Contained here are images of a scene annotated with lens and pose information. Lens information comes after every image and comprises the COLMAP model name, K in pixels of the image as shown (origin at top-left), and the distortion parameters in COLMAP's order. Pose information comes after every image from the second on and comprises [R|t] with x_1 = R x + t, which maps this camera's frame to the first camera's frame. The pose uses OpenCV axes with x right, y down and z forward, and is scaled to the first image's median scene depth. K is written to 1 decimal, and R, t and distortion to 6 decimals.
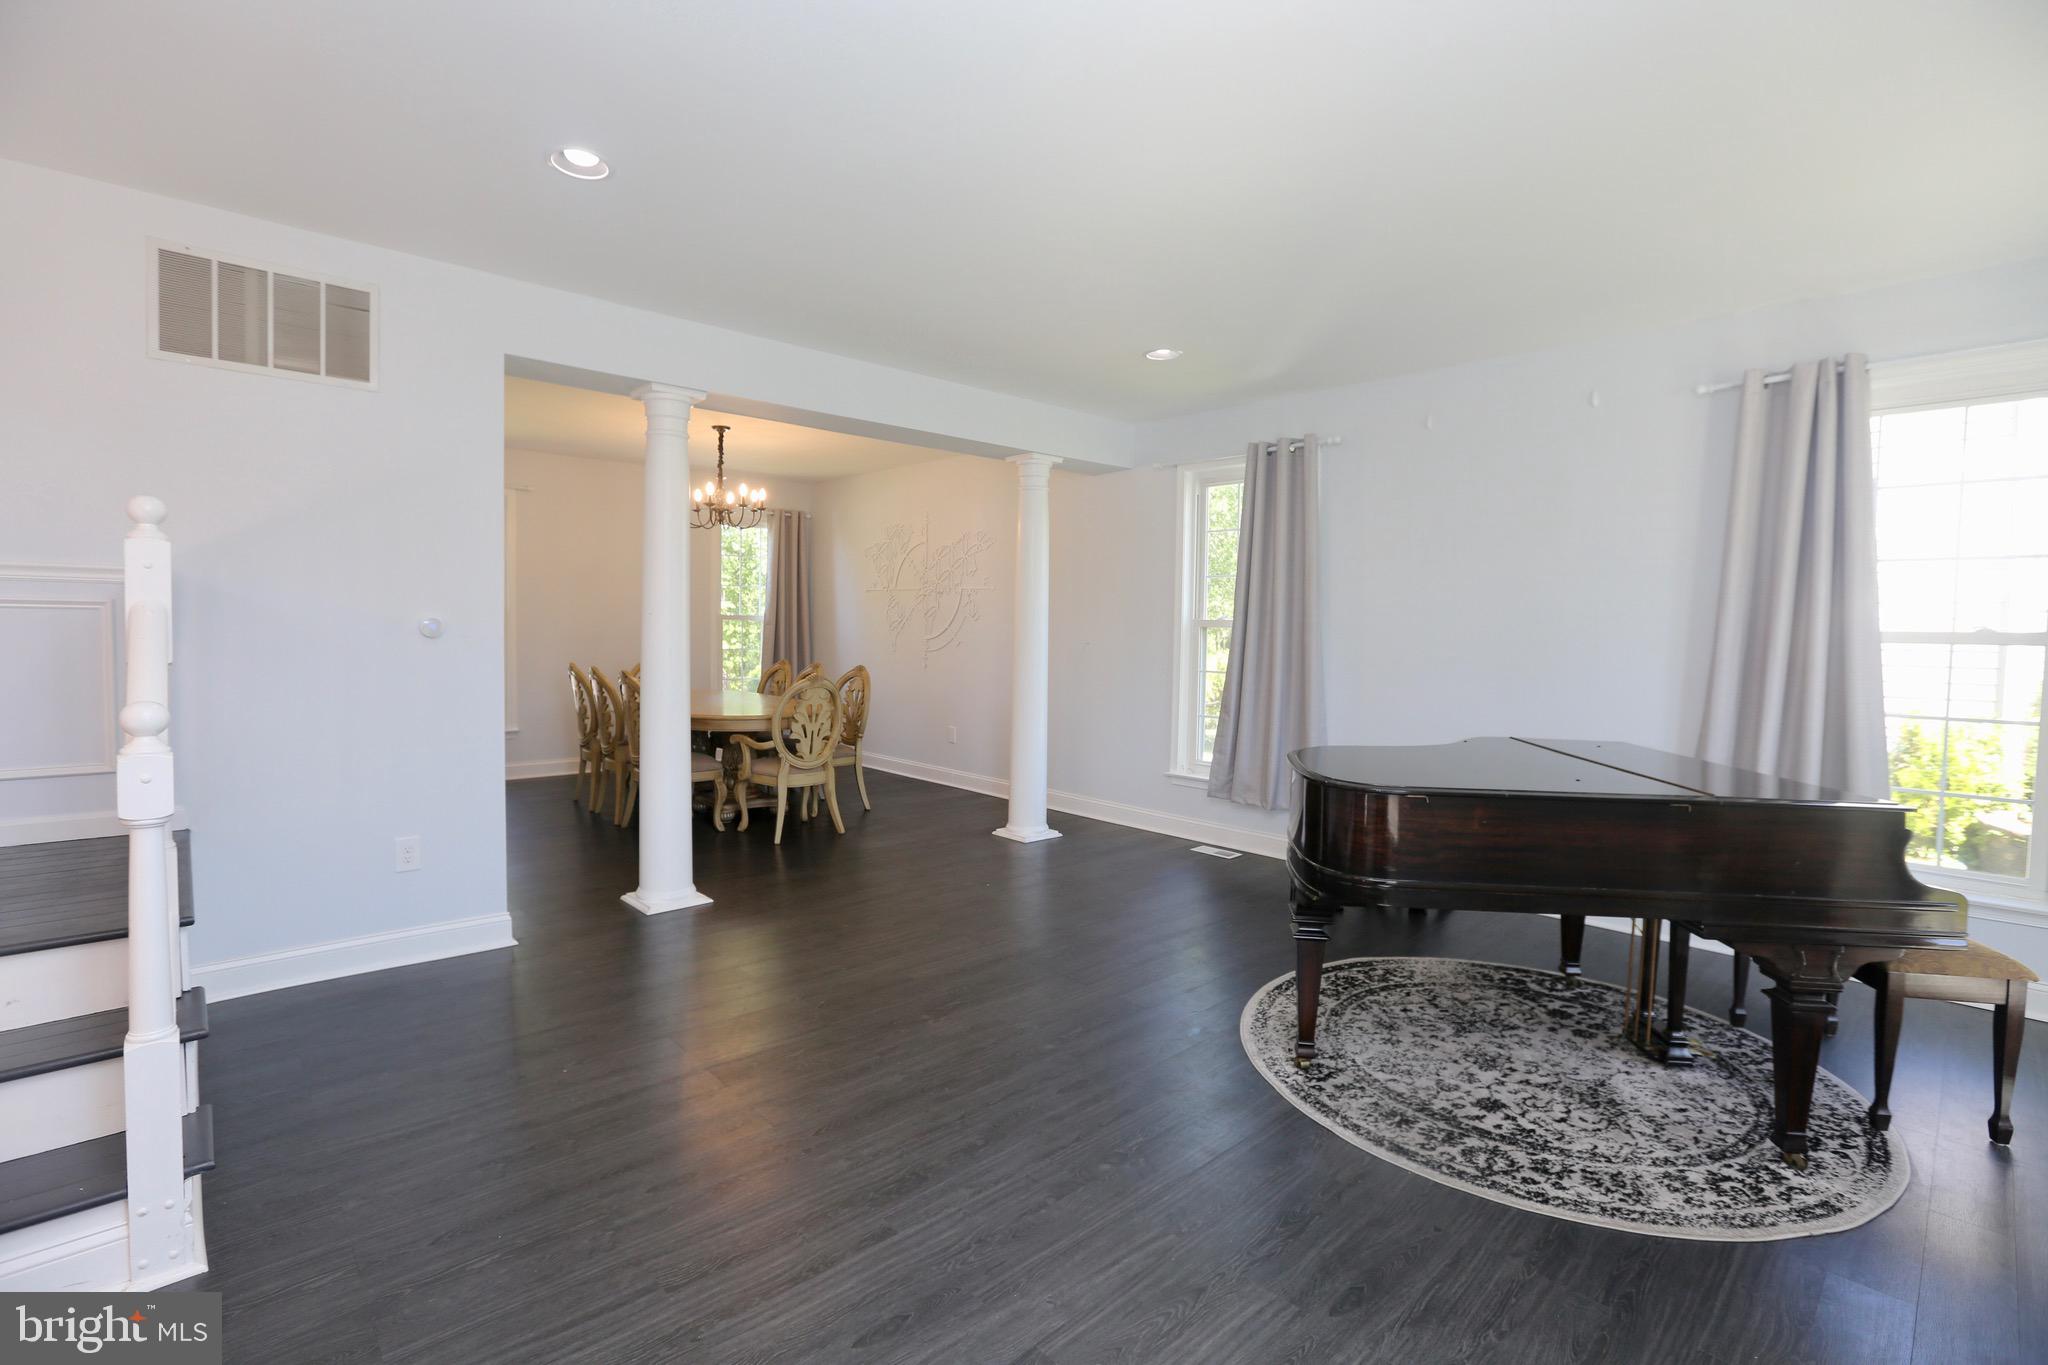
lens RADIAL K [[924.3, 0, 1012.7], [0, 924.3, 647.9], [0, 0, 1]] dist [-0.062881, 0.022638]
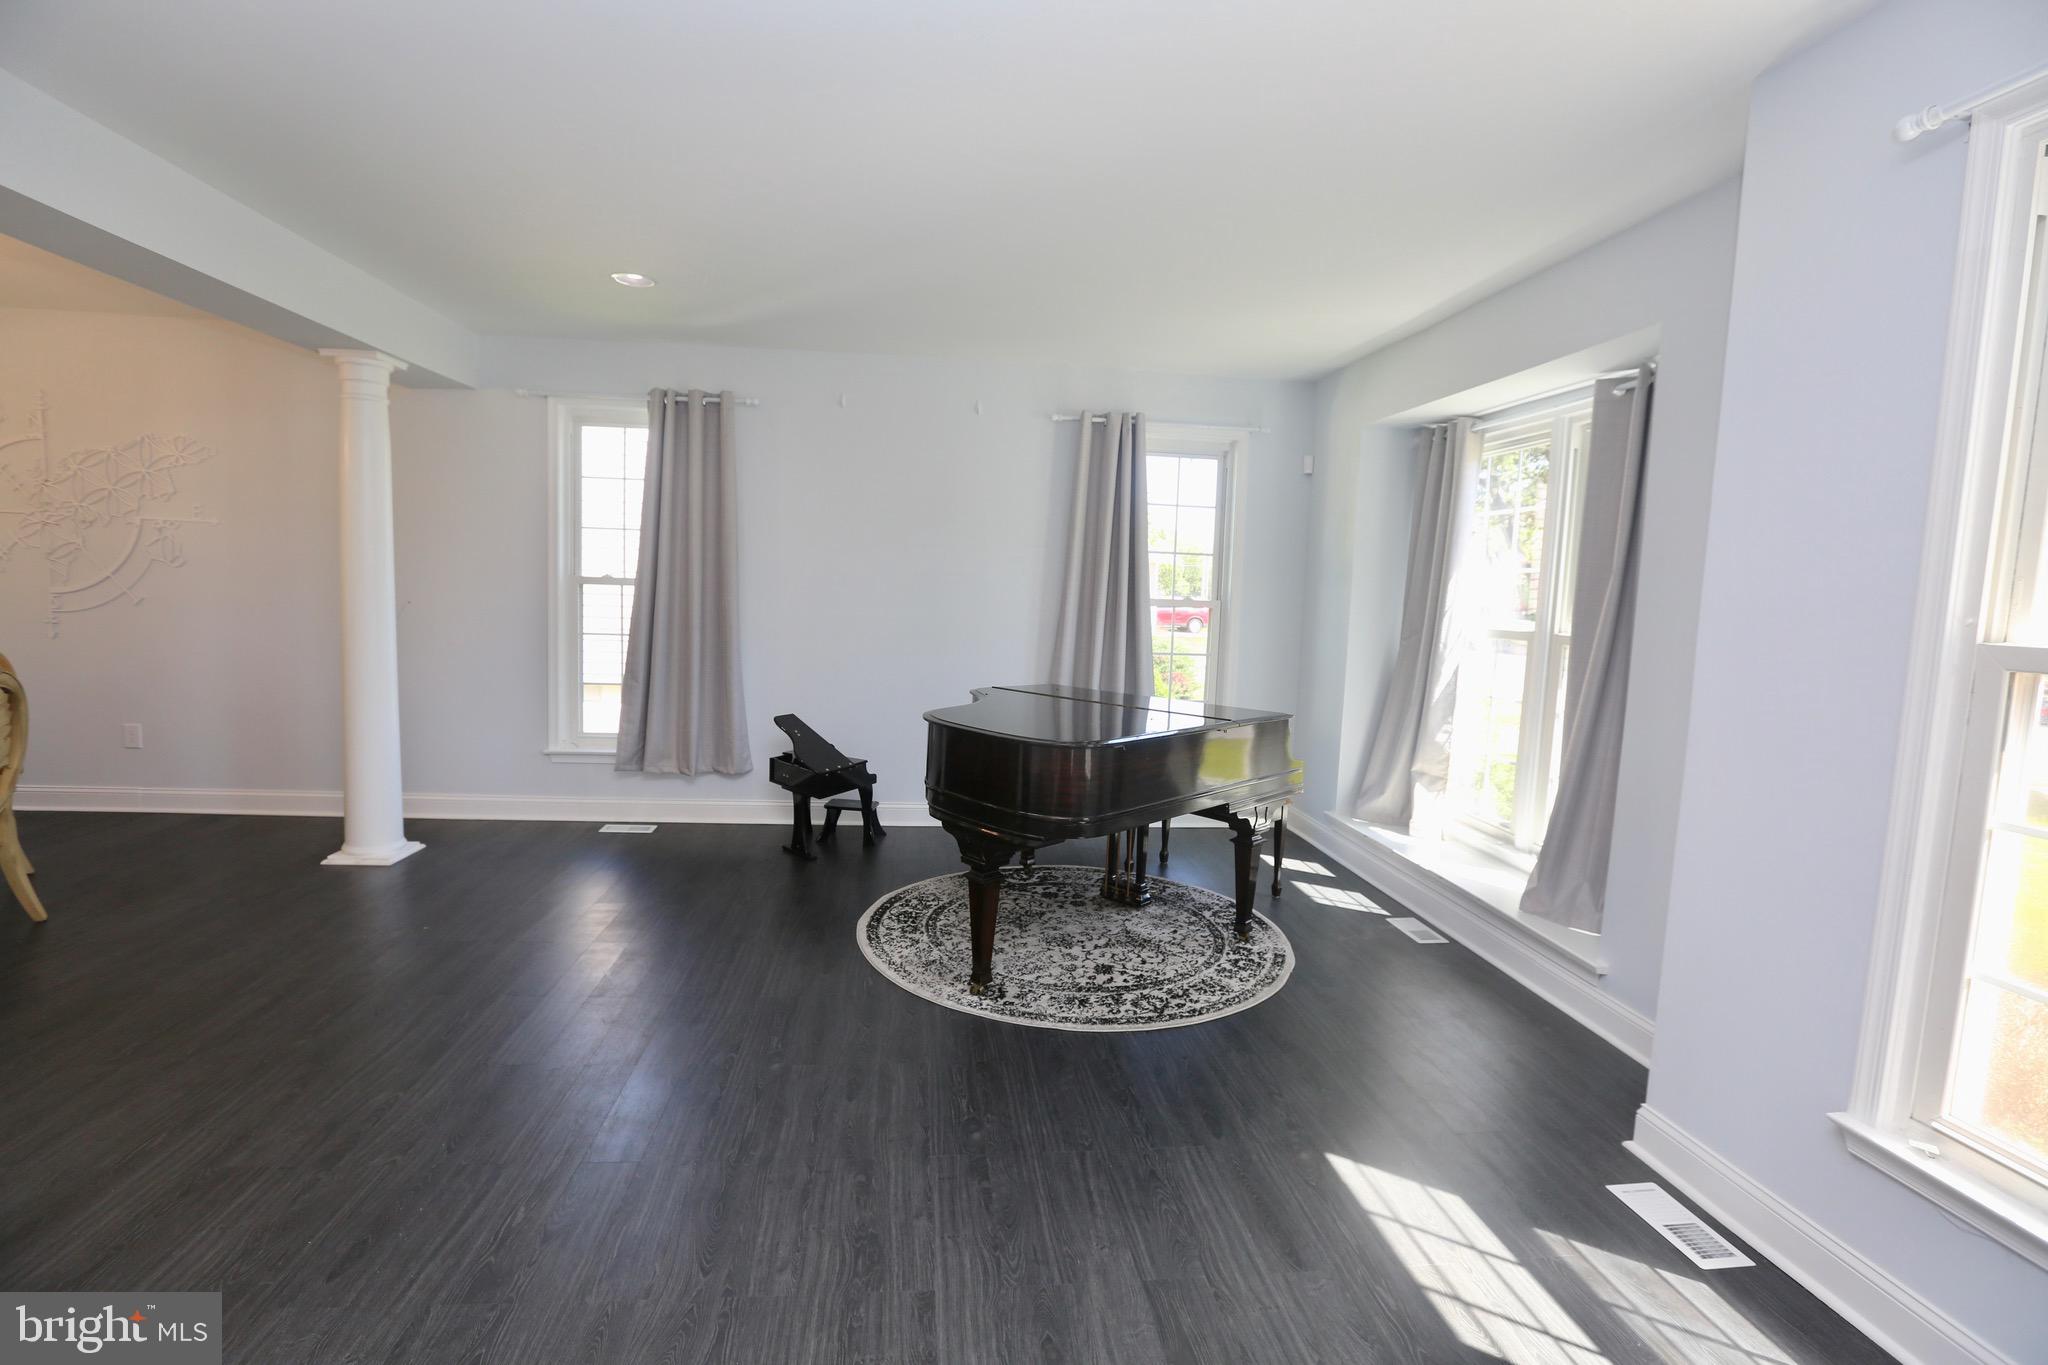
lens RADIAL K [[924.3, 0, 1012.7], [0, 924.3, 647.9], [0, 0, 1]] dist [-0.062881, 0.022638]
pose [[0.595531, -0.047903, 0.801903, -0.509493], [-0.005549, 0.997951, 0.063735, -0.039822], [-0.803313, -0.042406, 0.594045, 0.275979]]
